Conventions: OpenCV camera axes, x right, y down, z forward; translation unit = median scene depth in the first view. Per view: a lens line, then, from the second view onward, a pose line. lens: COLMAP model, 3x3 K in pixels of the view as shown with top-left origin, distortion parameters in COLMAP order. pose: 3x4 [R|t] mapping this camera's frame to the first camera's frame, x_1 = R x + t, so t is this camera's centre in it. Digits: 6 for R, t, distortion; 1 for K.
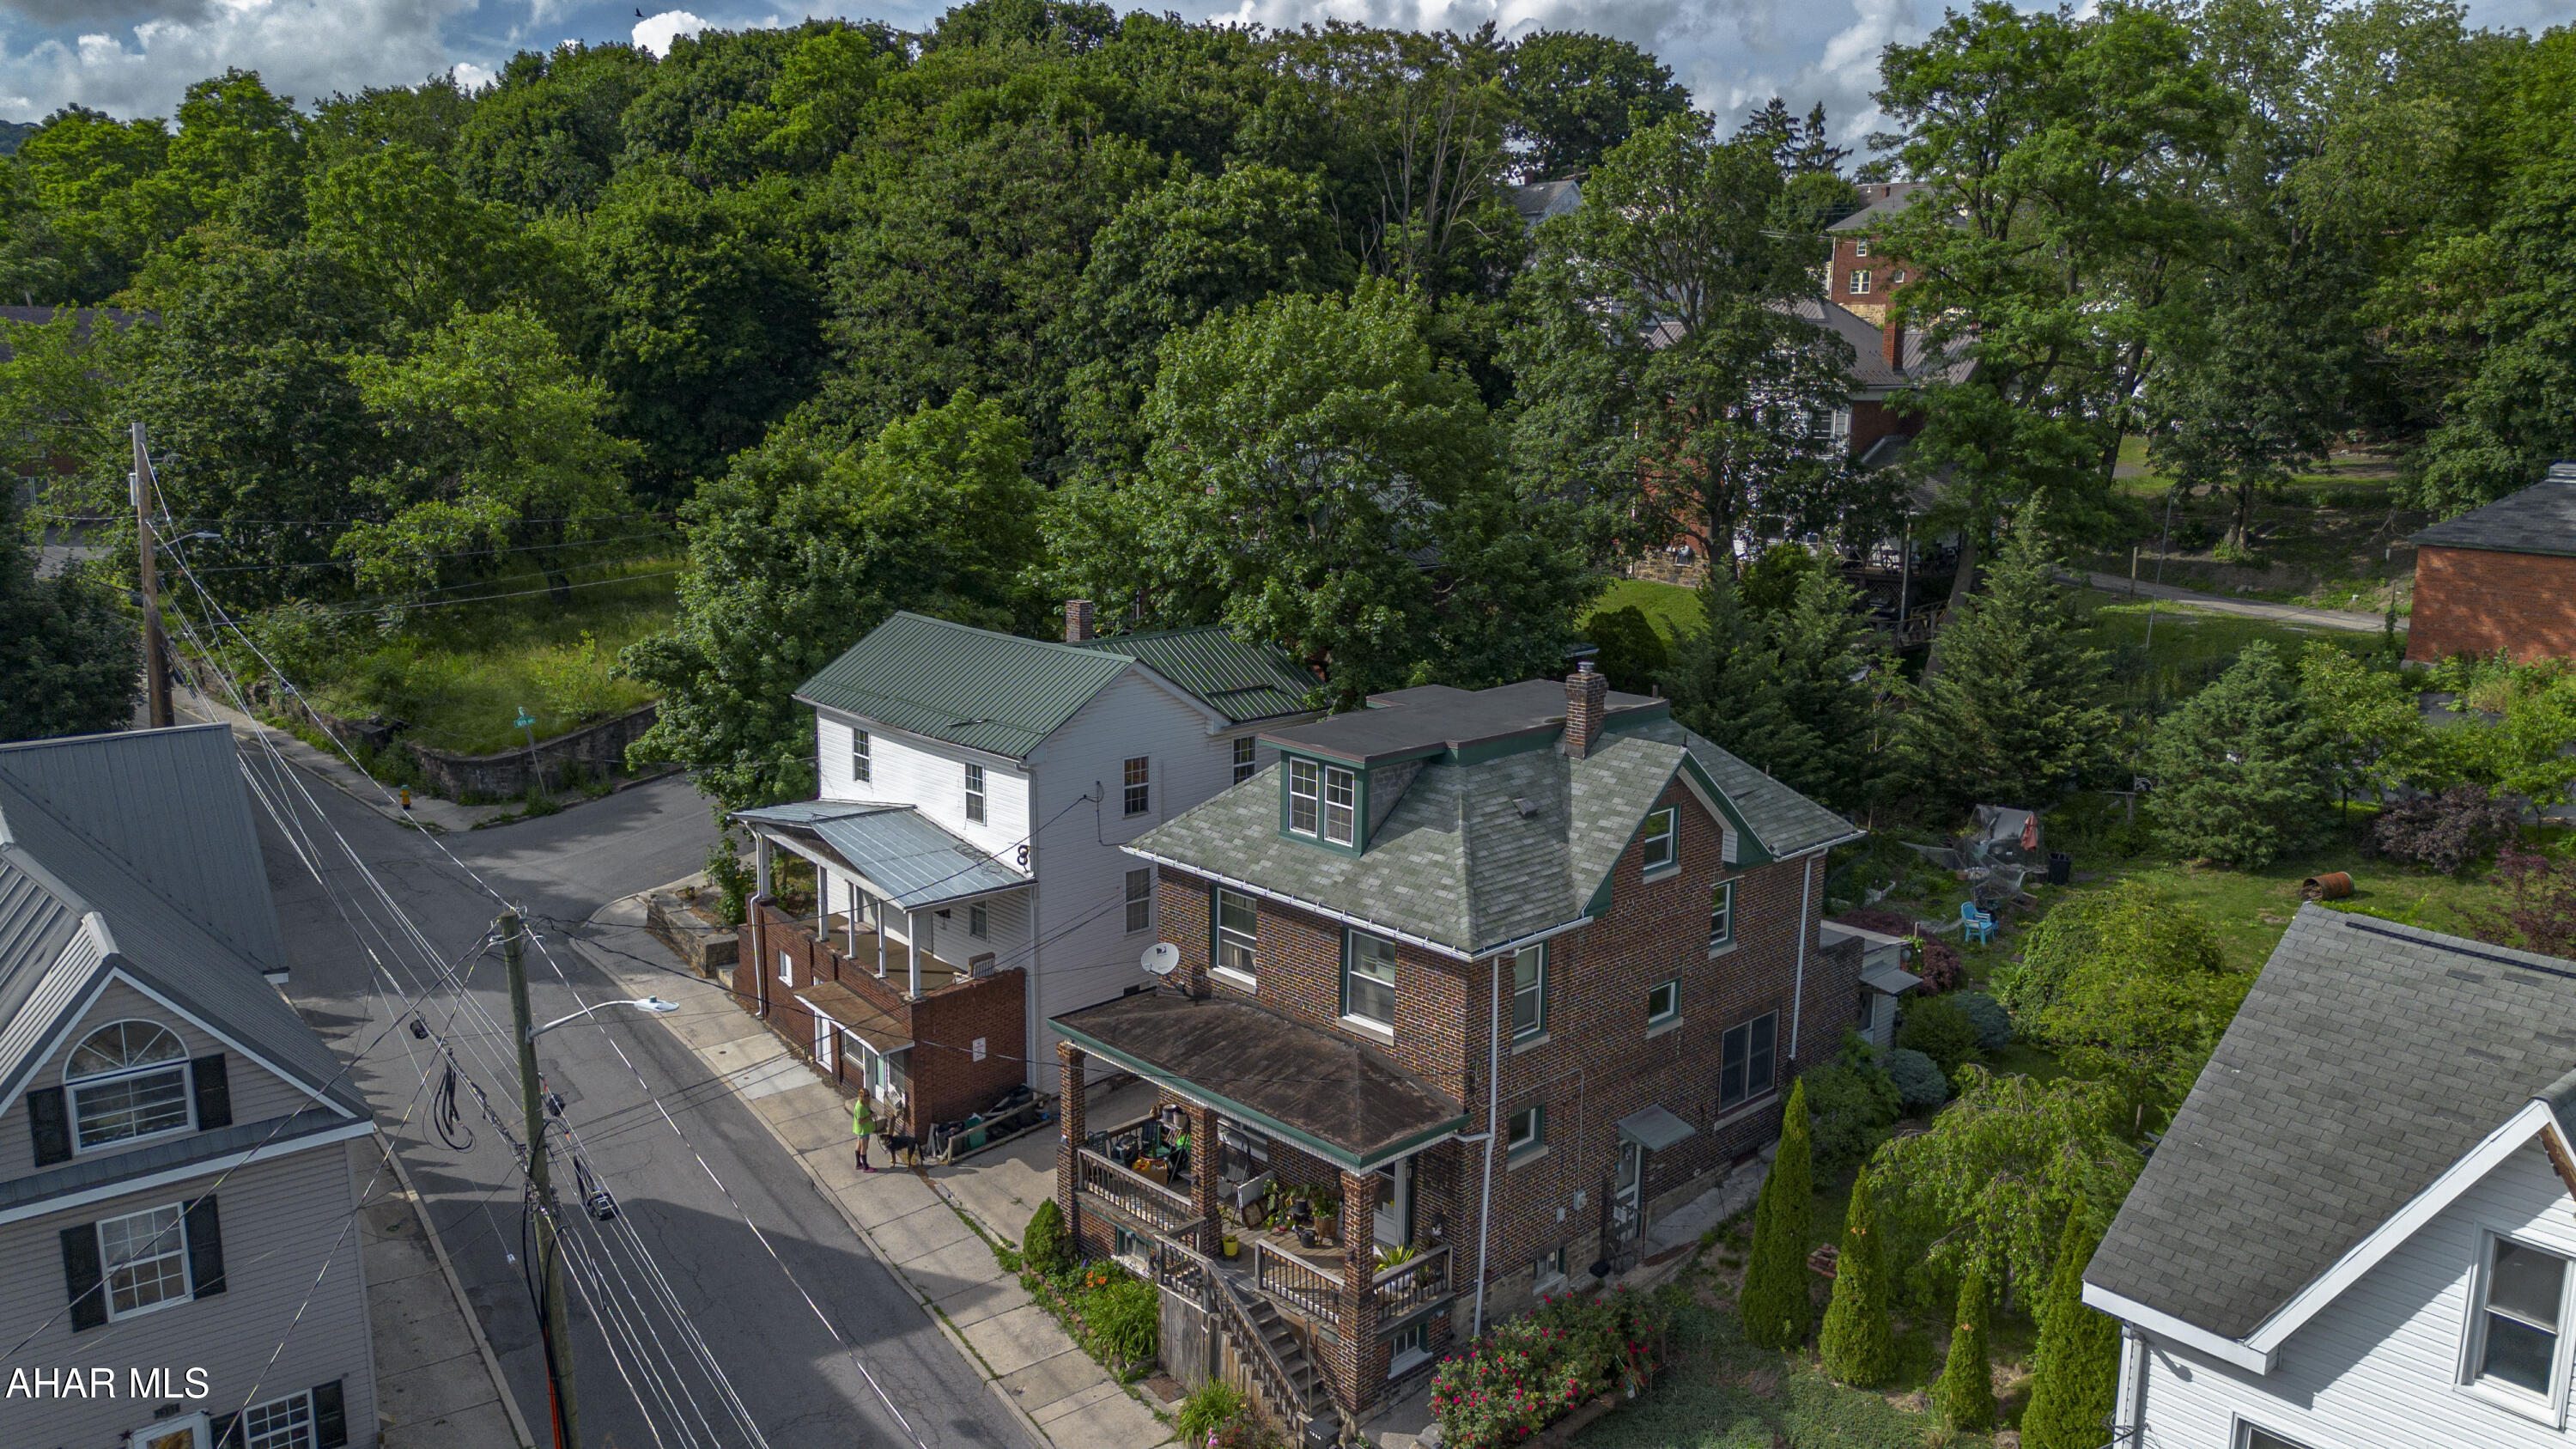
lens RADIAL K [[1846.0, 0, 1305.8], [0, 1846.0, 709.9], [0, 0, 1]] dist [0.052231, -0.007380]
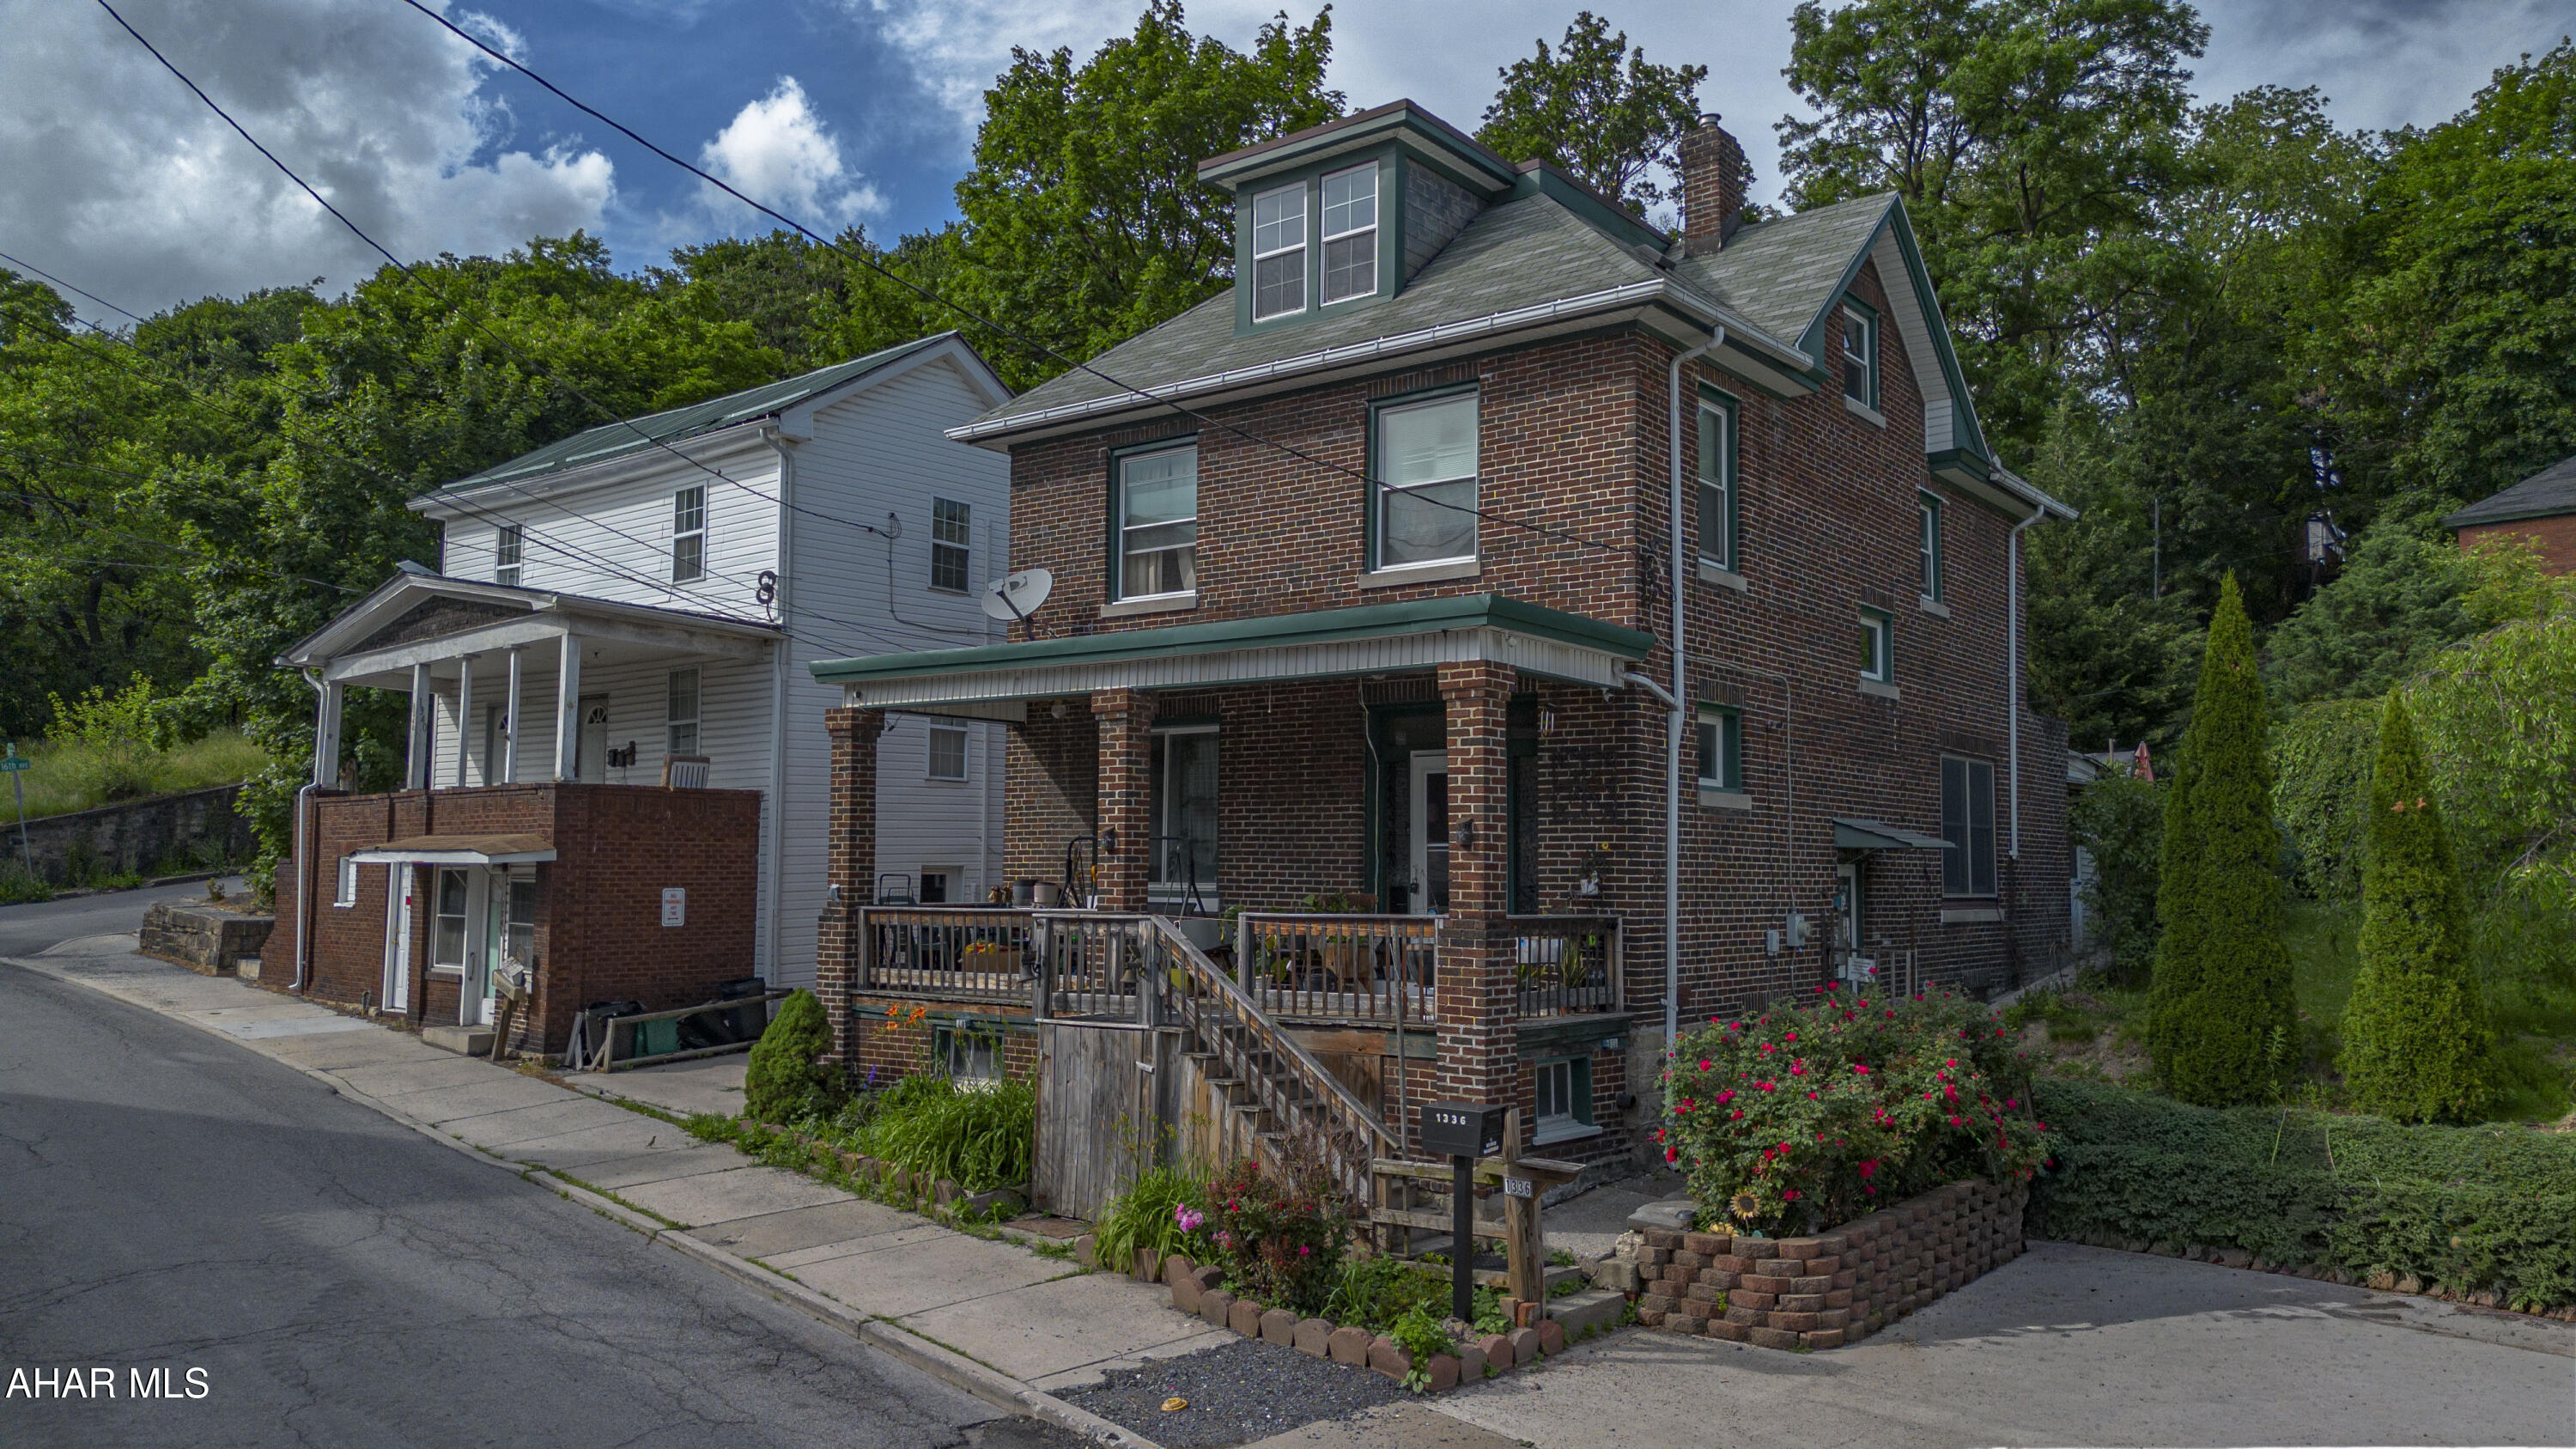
lens RADIAL K [[1822.8, 0, 1298.8], [0, 1822.8, 740.0], [0, 0, 1]] dist [0.087018, -0.089223]
pose [[0.990126, 0.007155, 0.139996, -0.074508], [0.029950, 0.964837, -0.261138, 0.344759], [-0.136942, 0.262752, 0.955096, 0.480669]]
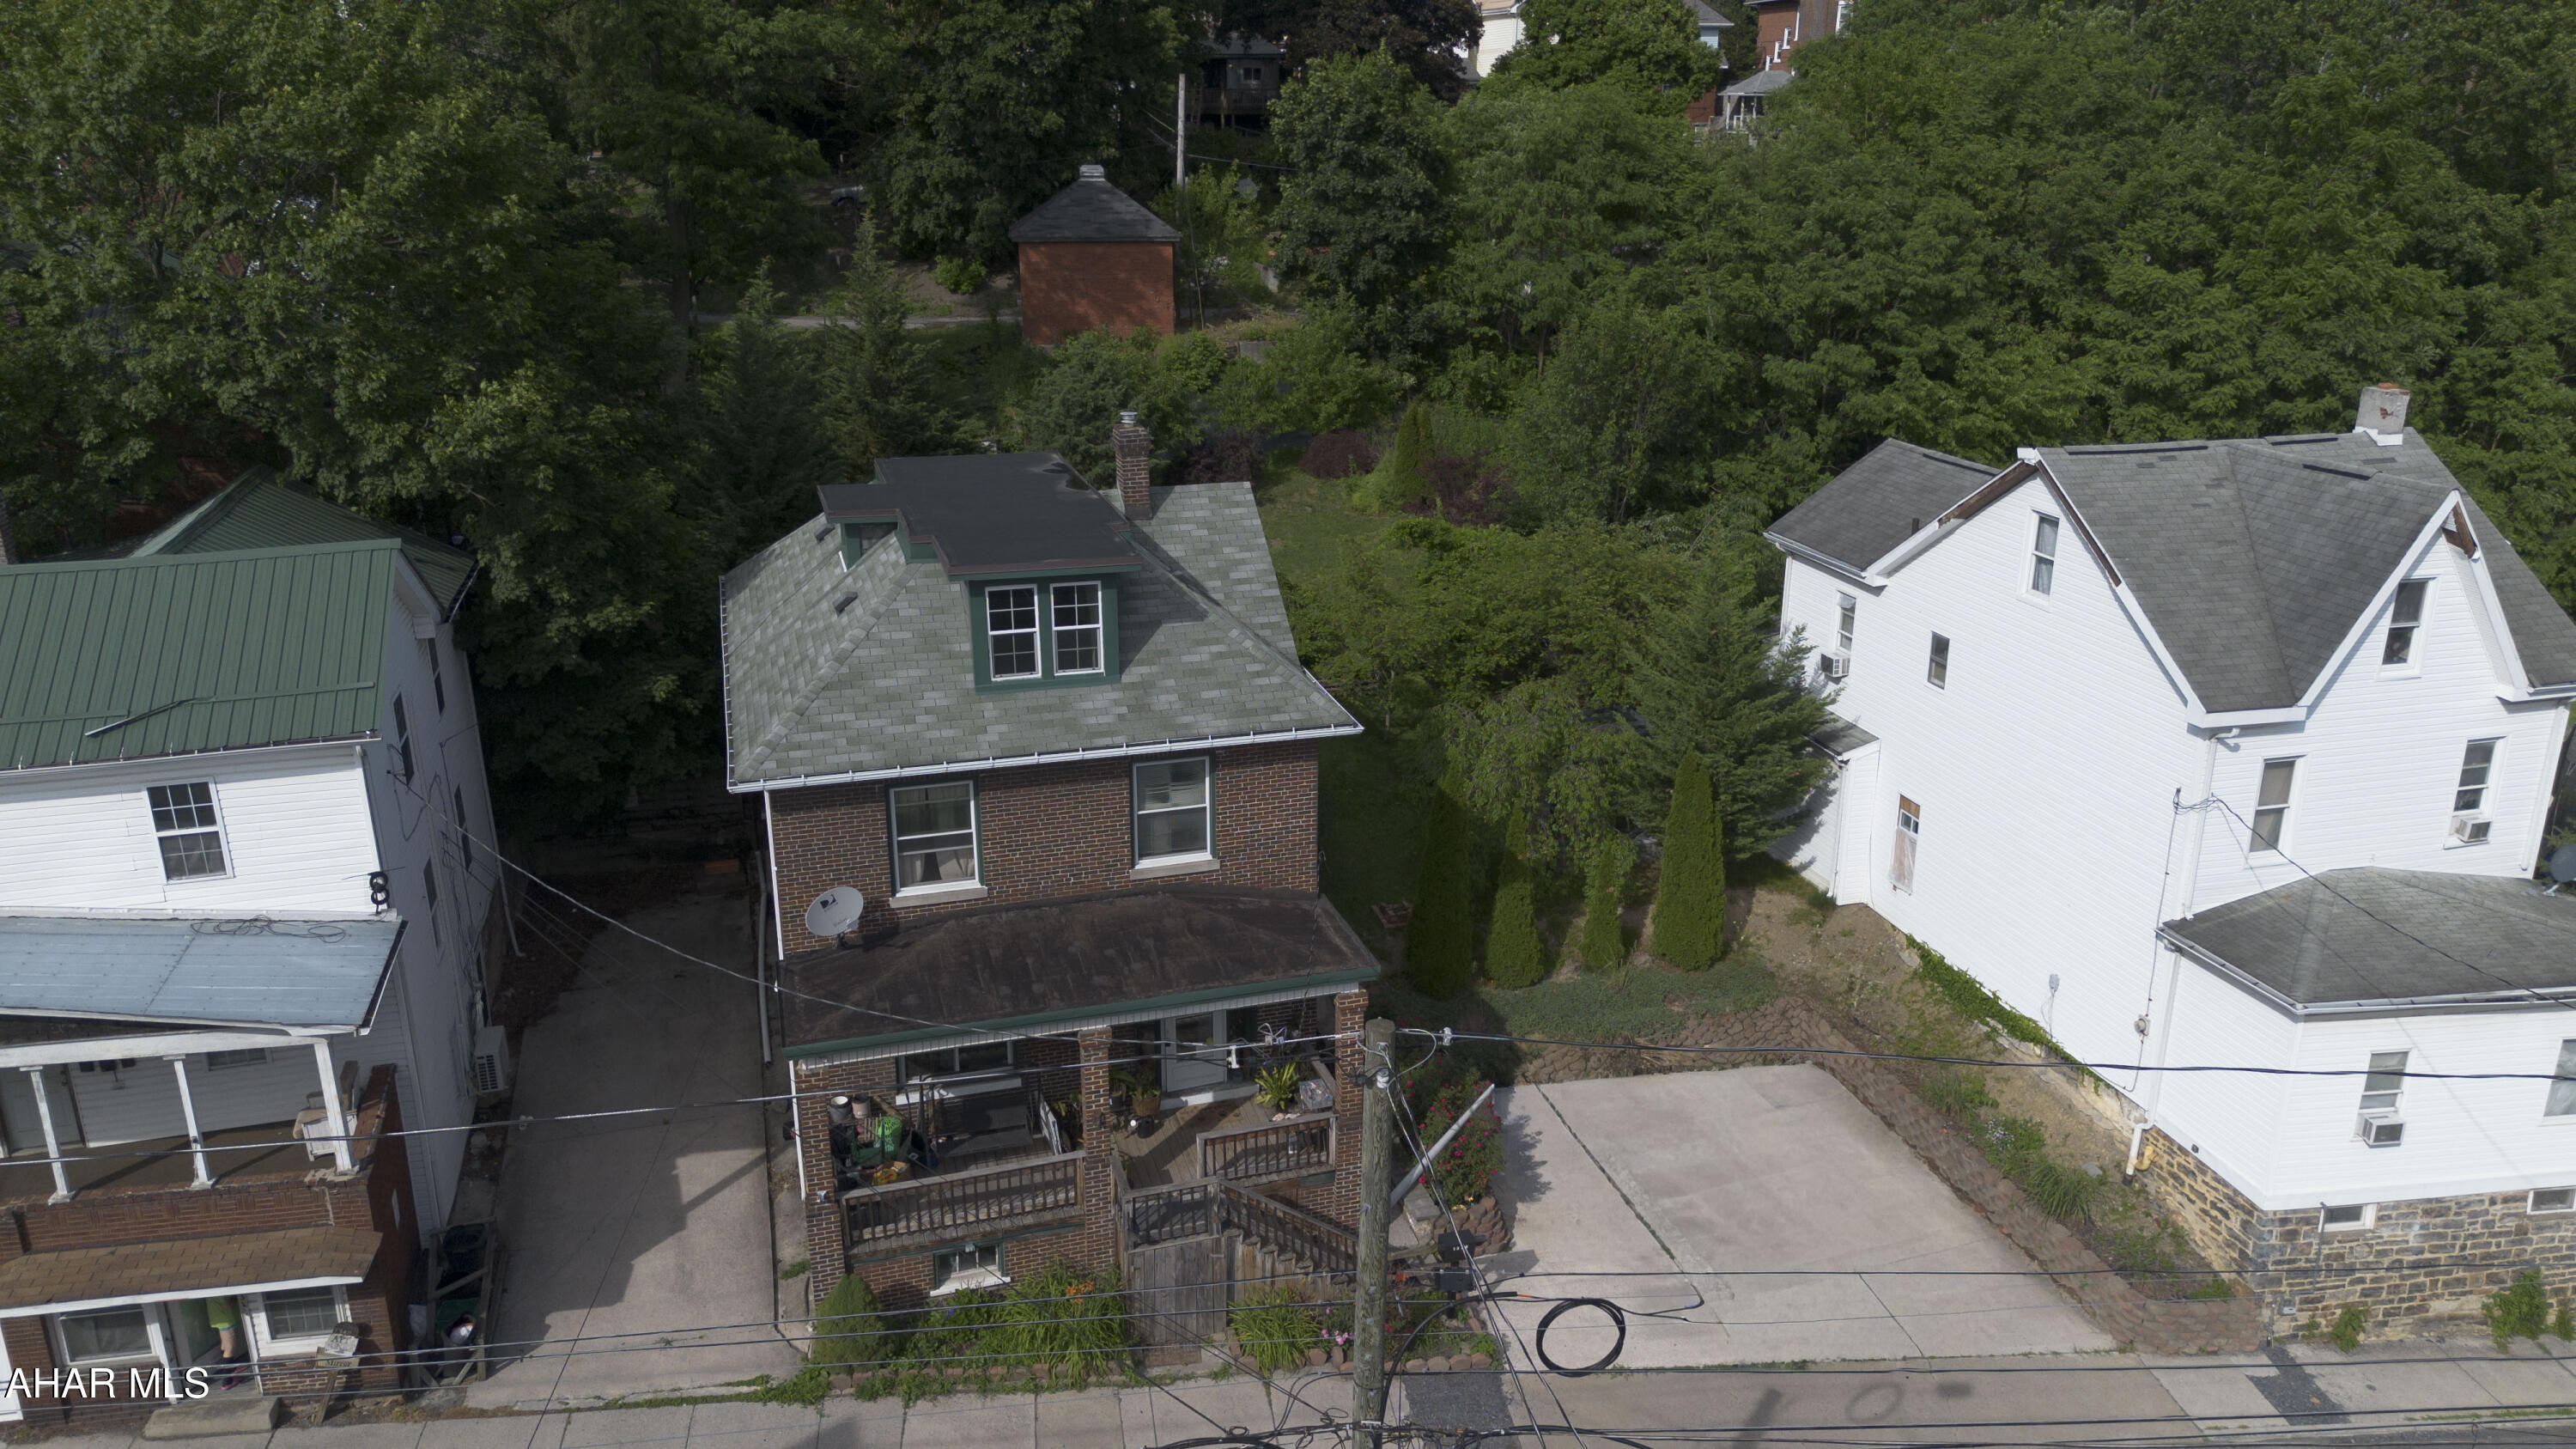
lens RADIAL K [[1846.0, 0, 1305.8], [0, 1846.0, 709.9], [0, 0, 1]] dist [0.052231, -0.007380]
pose [[0.449278, -0.287949, 0.845716, -0.618076], [0.168114, 0.956972, 0.236521, -0.086501], [-0.877432, 0.035914, 0.478354, 0.508237]]
